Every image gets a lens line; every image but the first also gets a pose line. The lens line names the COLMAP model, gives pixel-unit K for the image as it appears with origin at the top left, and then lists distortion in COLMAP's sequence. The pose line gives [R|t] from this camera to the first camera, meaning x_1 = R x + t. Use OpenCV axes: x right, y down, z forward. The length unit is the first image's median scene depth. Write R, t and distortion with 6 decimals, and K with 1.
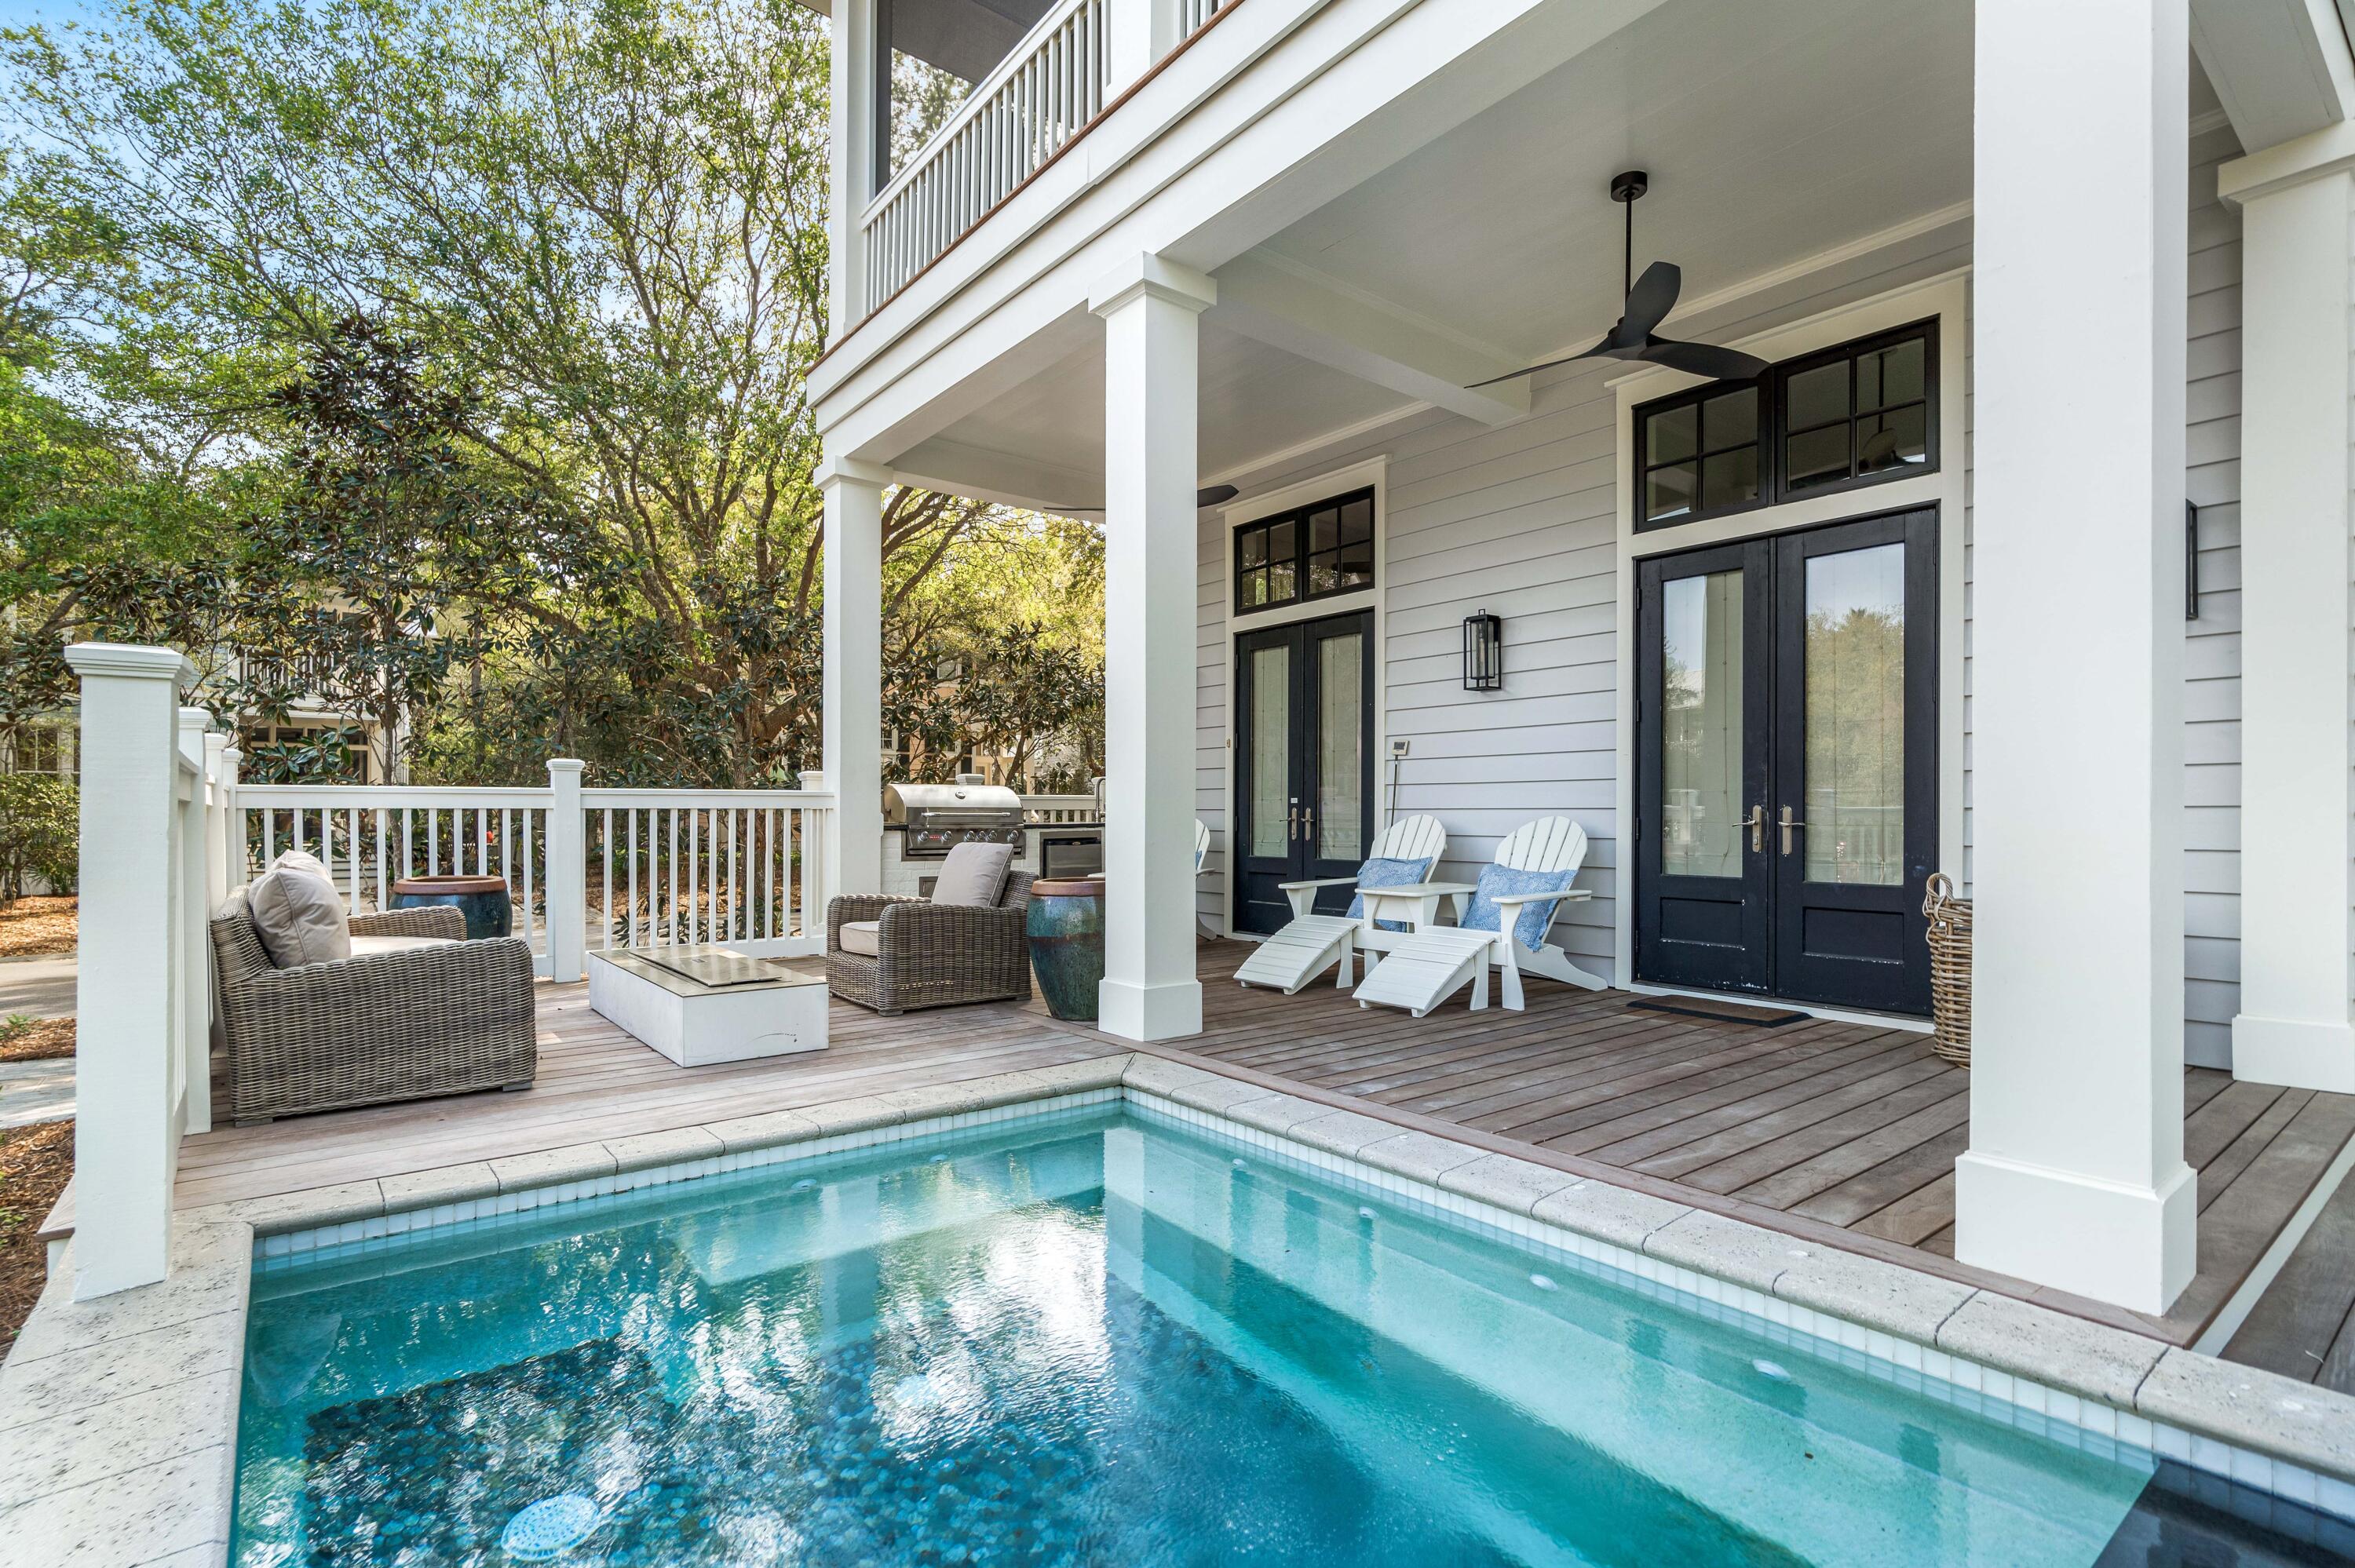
lens RADIAL K [[1116.2, 0, 1158.3], [0, 1116.2, 807.0], [0, 0, 1]] dist [-0.002181, 0.002067]
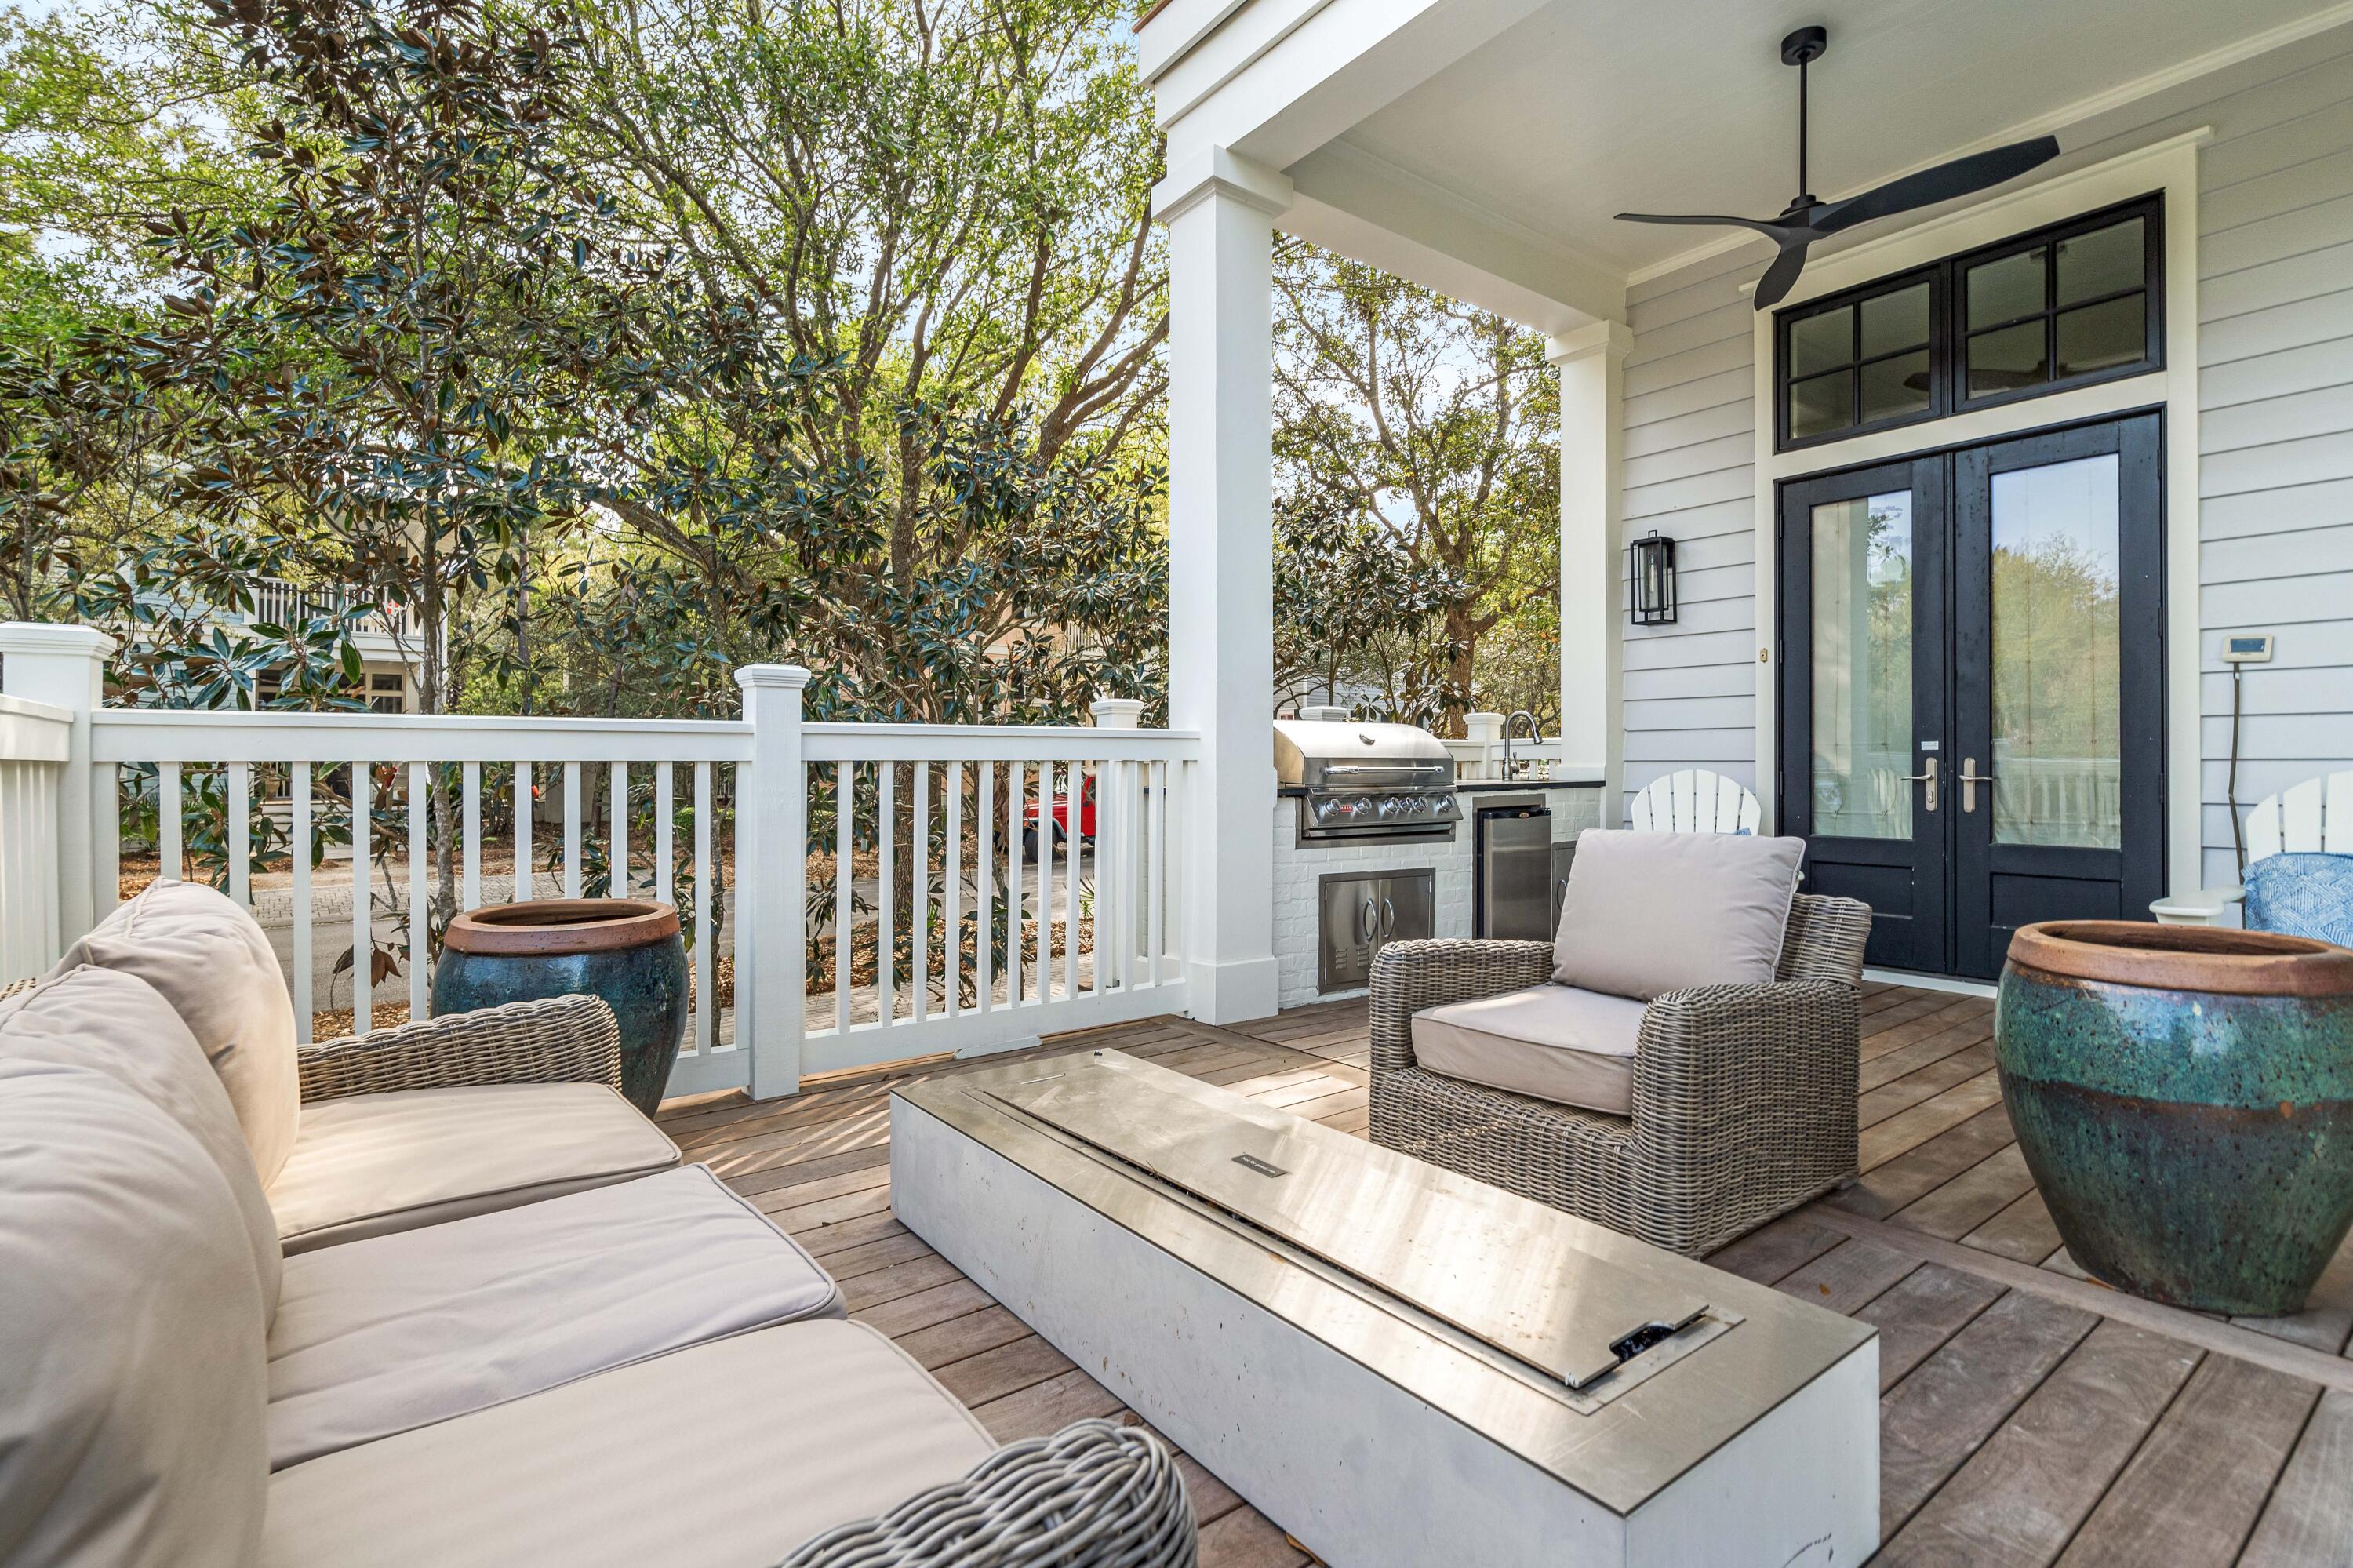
lens RADIAL K [[1115.4, 0, 1133.6], [0, 1115.4, 768.5], [0, 0, 1]] dist [-0.002181, 0.002067]
pose [[0.999974, -0.002543, -0.006701, -0.100994], [0.002583, 0.999979, 0.005895, 0.000737], [0.006686, -0.005912, 0.999960, 0.130102]]
